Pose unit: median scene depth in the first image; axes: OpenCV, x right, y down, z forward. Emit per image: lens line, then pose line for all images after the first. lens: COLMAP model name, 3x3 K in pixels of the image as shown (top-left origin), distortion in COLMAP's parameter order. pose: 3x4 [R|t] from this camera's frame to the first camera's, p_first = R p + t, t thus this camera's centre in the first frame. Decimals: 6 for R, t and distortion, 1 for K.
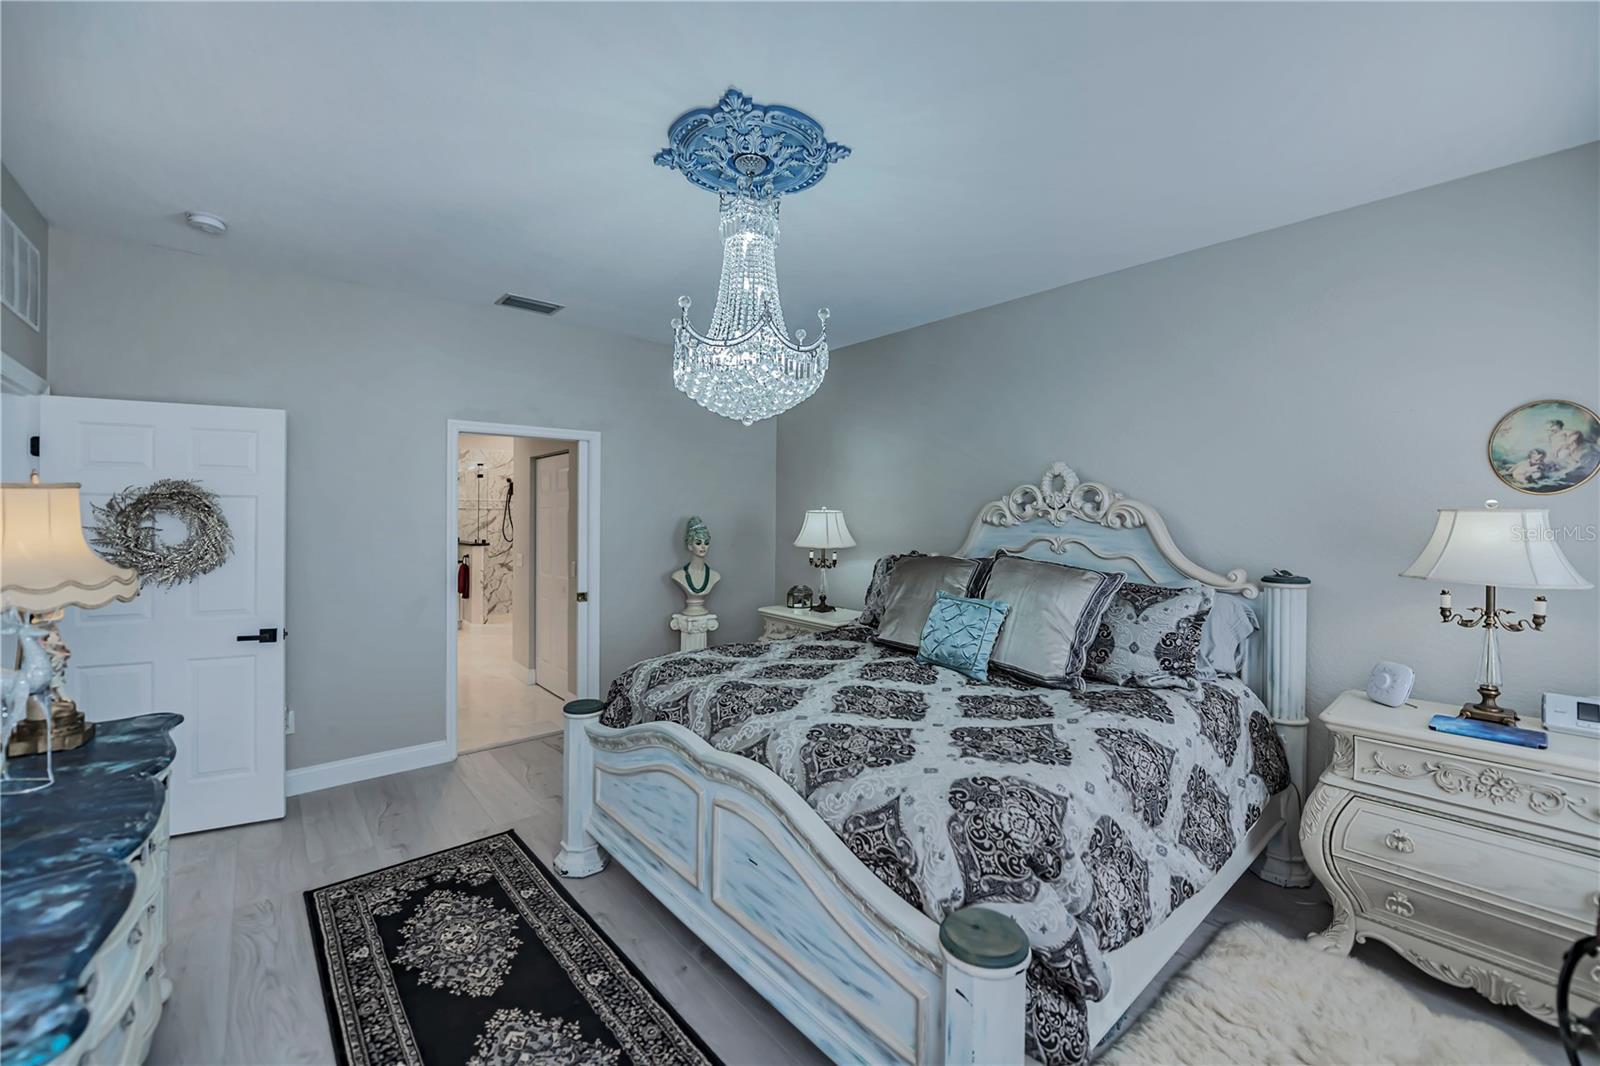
lens RADIAL K [[648.1, 0, 825.6], [0, 648.1, 517.6], [0, 0, 1]] dist [0.000067, 0.000216]
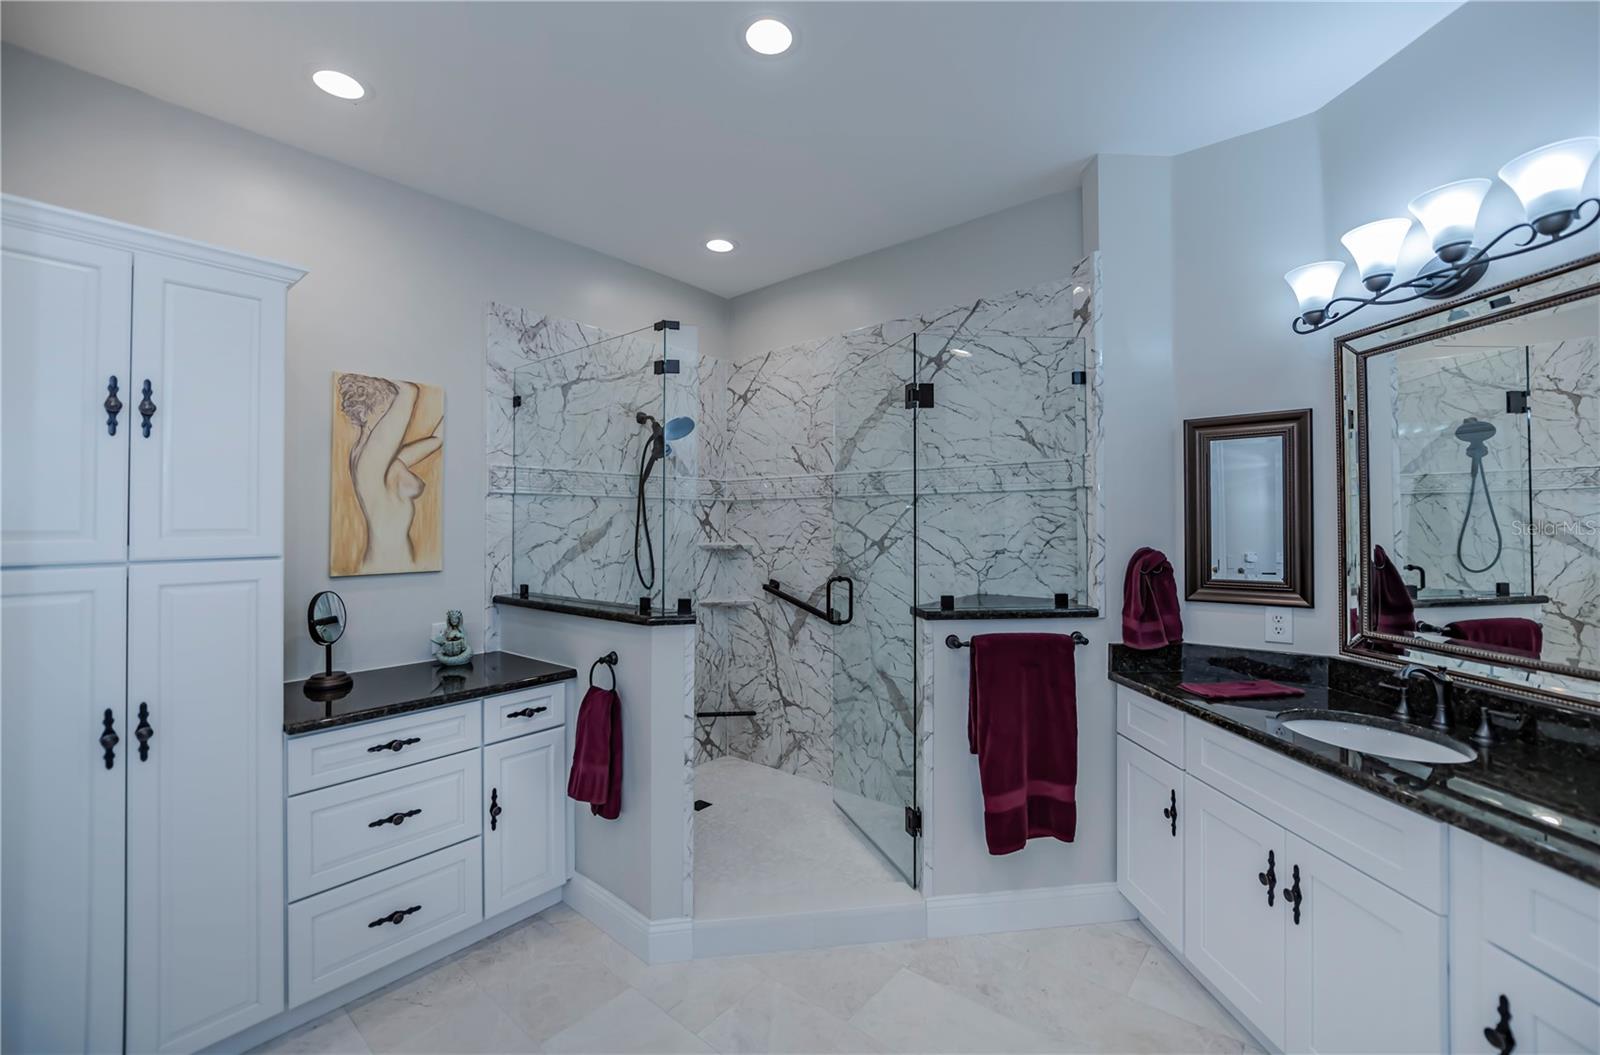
lens RADIAL K [[665.4, 0, 834.4], [0, 665.4, 496.0], [0, 0, 1]] dist [-0.018102, 0.000291]
pose [[0.985332, 0.004317, 0.170594, -0.470051], [0.004261, 0.998746, -0.049884, 0.004904], [-0.170595, 0.049879, 0.984078, 0.652926]]
